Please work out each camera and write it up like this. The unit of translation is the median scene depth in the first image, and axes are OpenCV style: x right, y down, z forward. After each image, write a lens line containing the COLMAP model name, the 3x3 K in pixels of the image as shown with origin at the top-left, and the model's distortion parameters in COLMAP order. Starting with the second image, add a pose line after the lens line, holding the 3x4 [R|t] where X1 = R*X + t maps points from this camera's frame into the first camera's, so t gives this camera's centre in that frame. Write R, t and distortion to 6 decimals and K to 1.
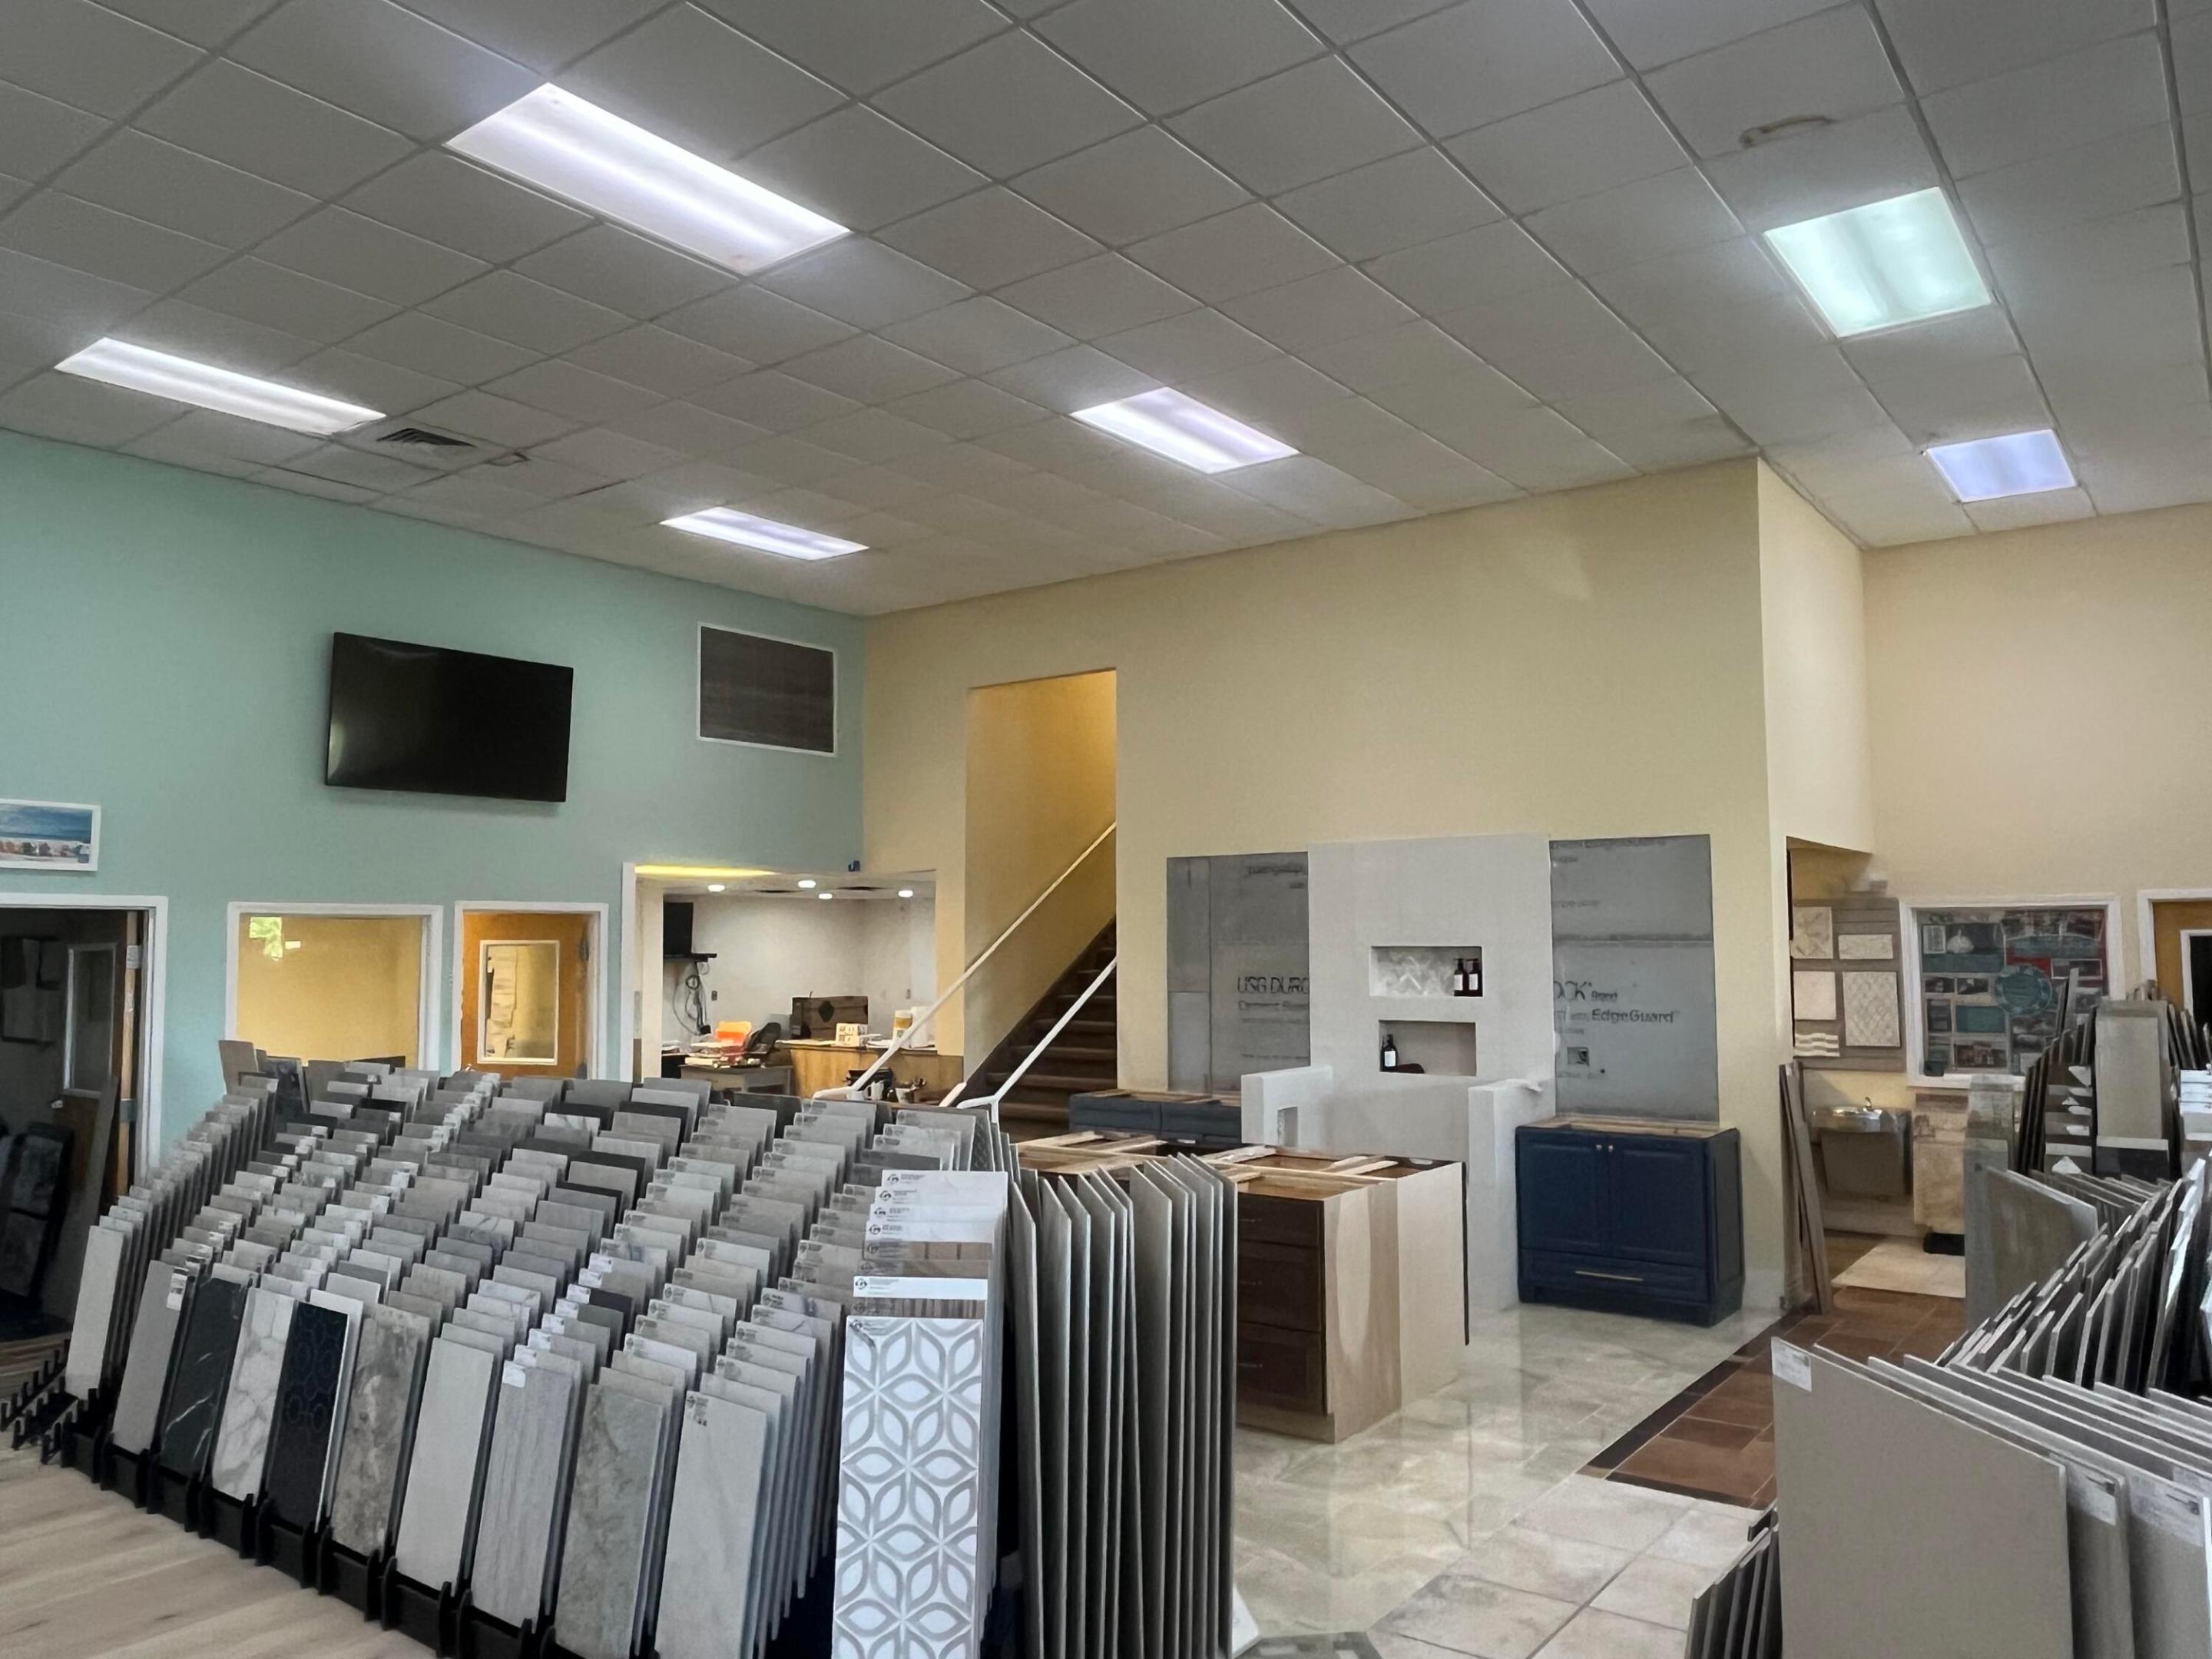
lens RADIAL K [[1462.0, 0, 1106.0], [0, 1462.0, 829.5], [0, 0, 1]] dist [0.000493, -0.000167]
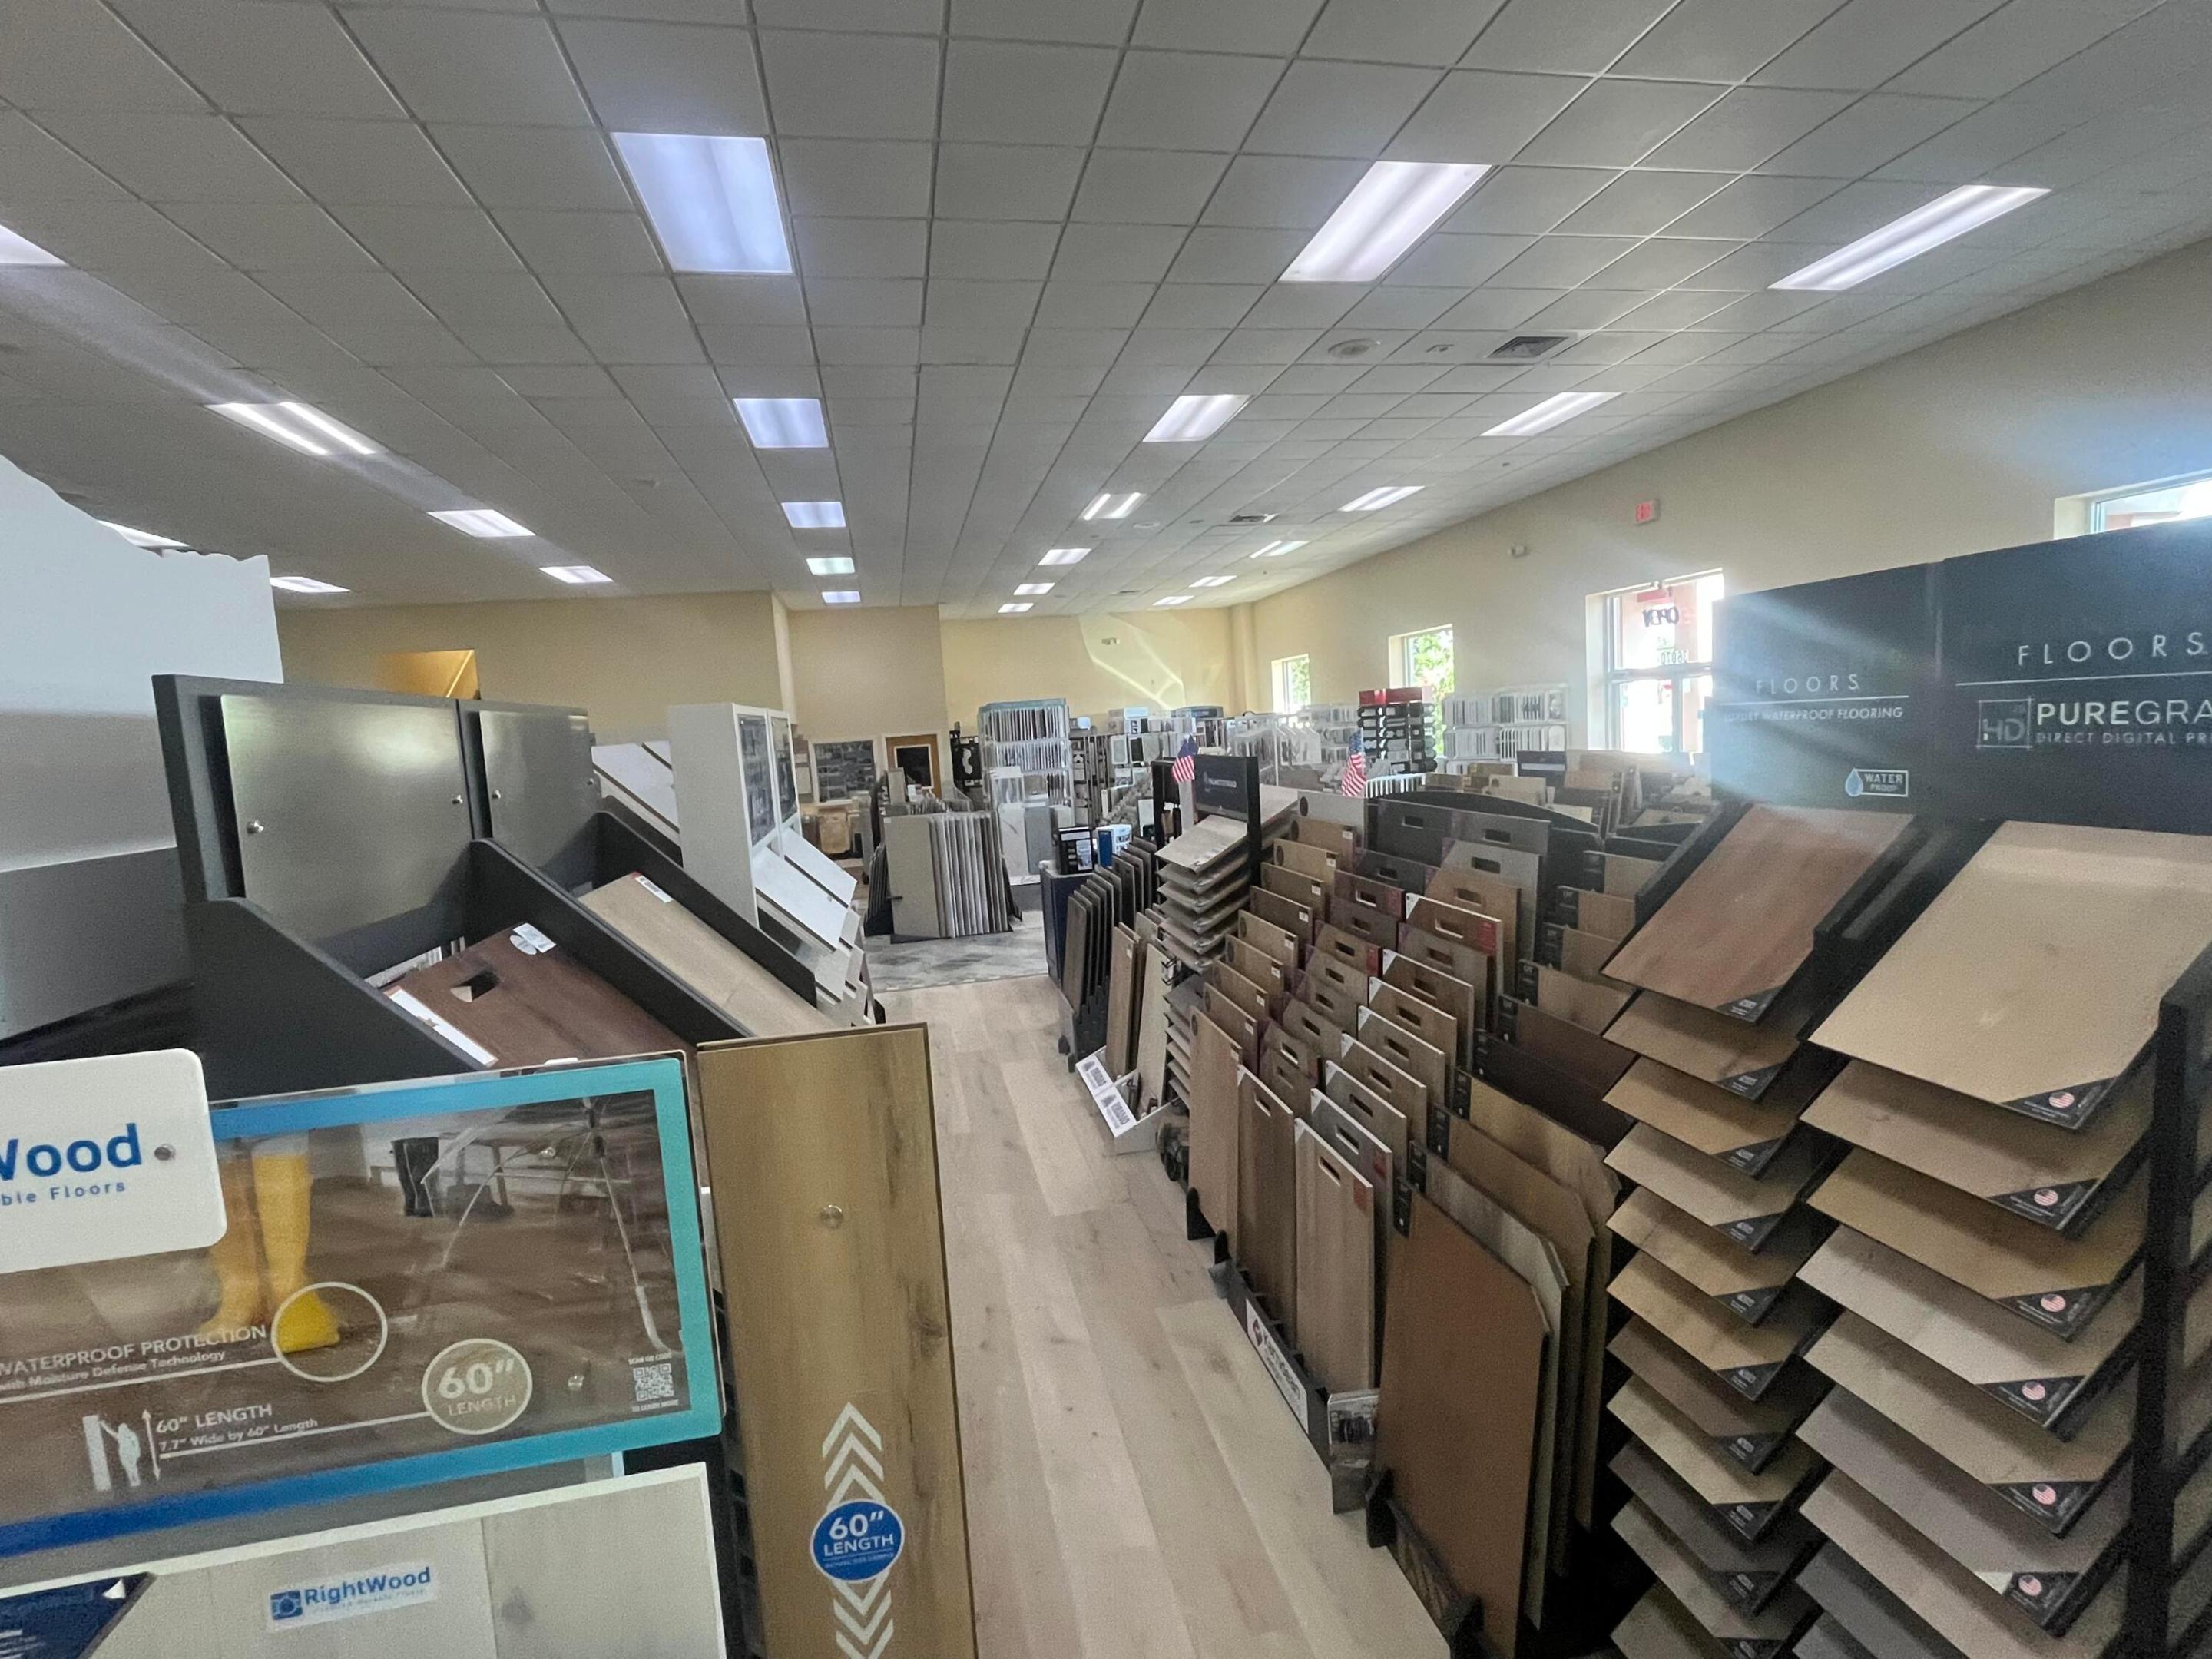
lens RADIAL K [[1039.7, 0, 1106.0], [0, 1039.7, 829.5], [0, 0, 1]] dist [-0.000159, -0.000015]
pose [[0.681955, -0.103409, 0.724047, -0.484945], [0.012550, 0.991463, 0.129781, -0.030511], [-0.731286, -0.079418, 0.677431, -0.708764]]
